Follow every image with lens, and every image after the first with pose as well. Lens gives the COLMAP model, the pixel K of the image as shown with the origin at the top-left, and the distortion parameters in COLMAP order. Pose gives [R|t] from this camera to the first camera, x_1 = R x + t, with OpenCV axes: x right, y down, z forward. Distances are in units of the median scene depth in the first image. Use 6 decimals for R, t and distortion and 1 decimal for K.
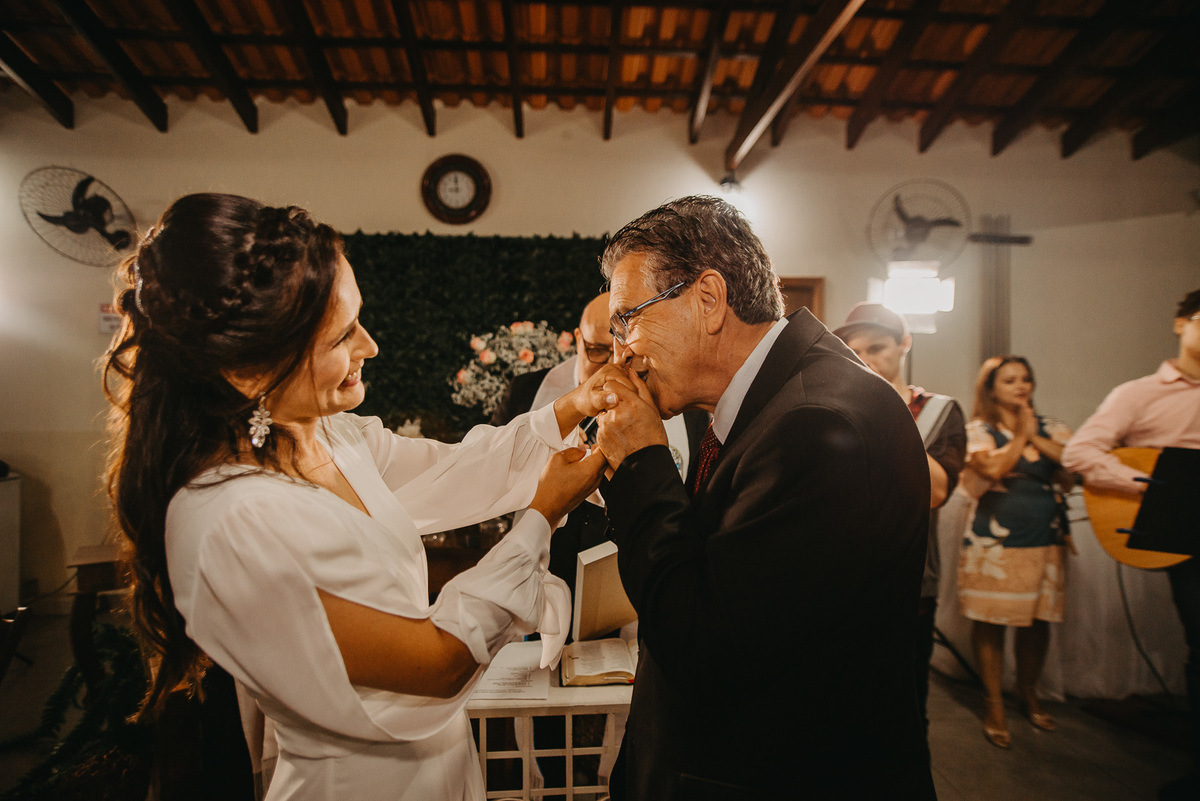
lens RADIAL K [[690.3, 0, 597.4], [0, 690.3, 398.4], [0, 0, 1]] dist [-0.089609, 0.073486]
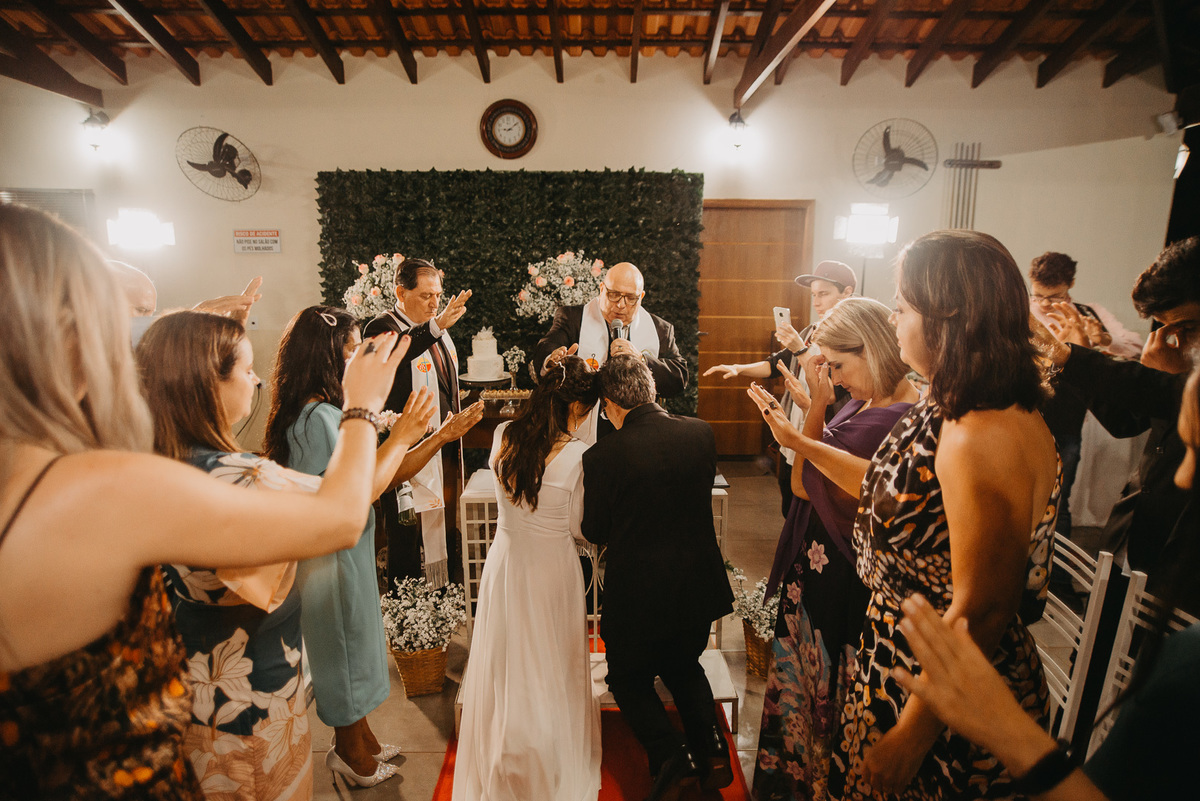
lens RADIAL K [[690.3, 0, 597.4], [0, 690.3, 398.4], [0, 0, 1]] dist [-0.089609, 0.073486]
pose [[0.998348, 0.006962, -0.057041, 0.023883], [0.003685, 0.982836, 0.184447, -0.061408], [0.057346, -0.184353, 0.981186, -0.279586]]
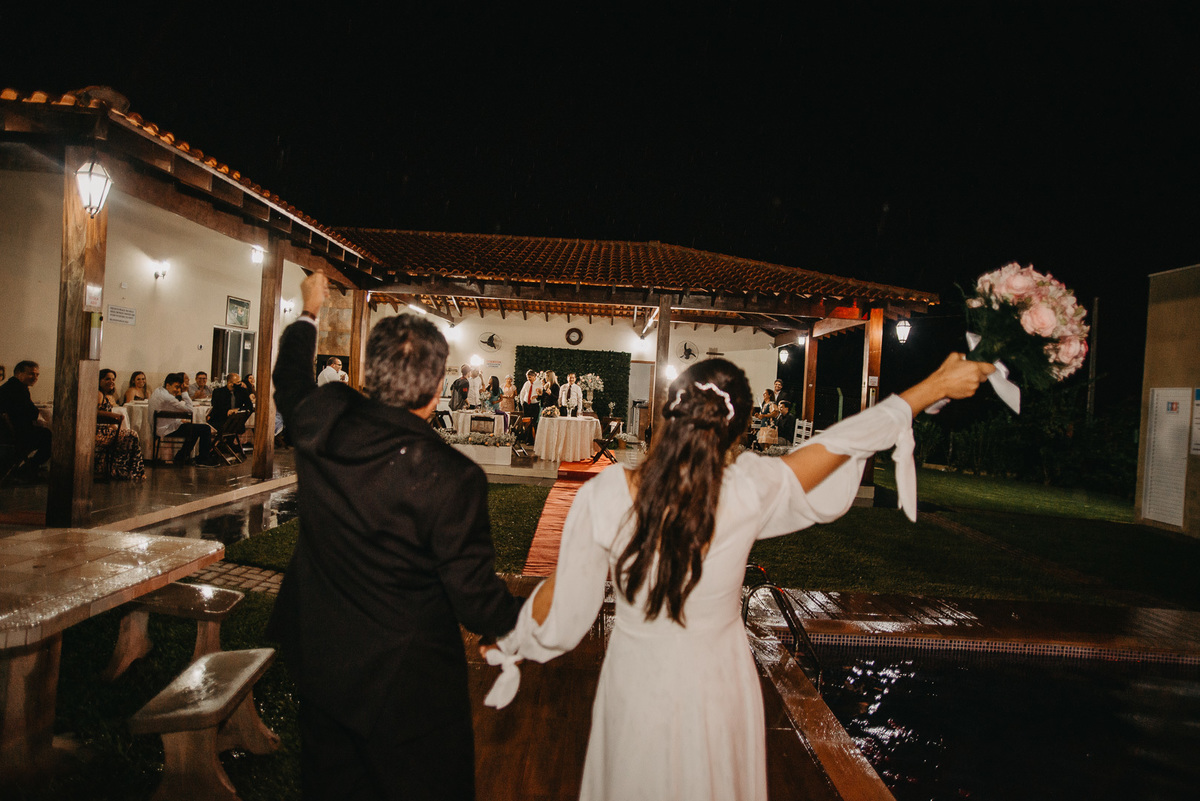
lens RADIAL K [[690.3, 0, 597.4], [0, 690.3, 398.4], [0, 0, 1]] dist [-0.089609, 0.073486]
pose [[0.996061, 0.055891, -0.068835, 0.244581], [-0.055505, 0.998430, 0.007505, 0.024346], [0.069146, -0.003655, 0.997600, -3.232201]]
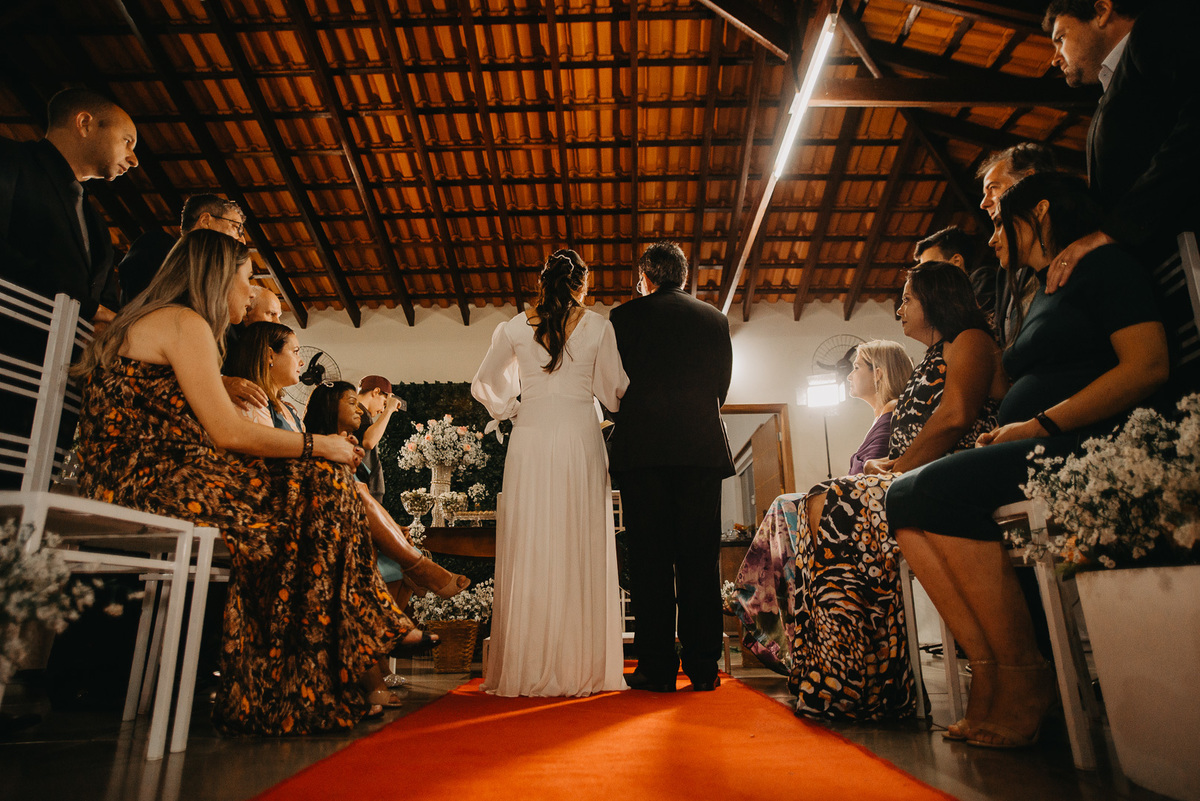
lens RADIAL K [[690.3, 0, 597.4], [0, 690.3, 398.4], [0, 0, 1]] dist [-0.089609, 0.073486]
pose [[0.996495, -0.037115, -0.074964, 0.043230], [0.012850, 0.953457, -0.301256, 0.270683], [0.082656, 0.299237, 0.950592, -0.465558]]
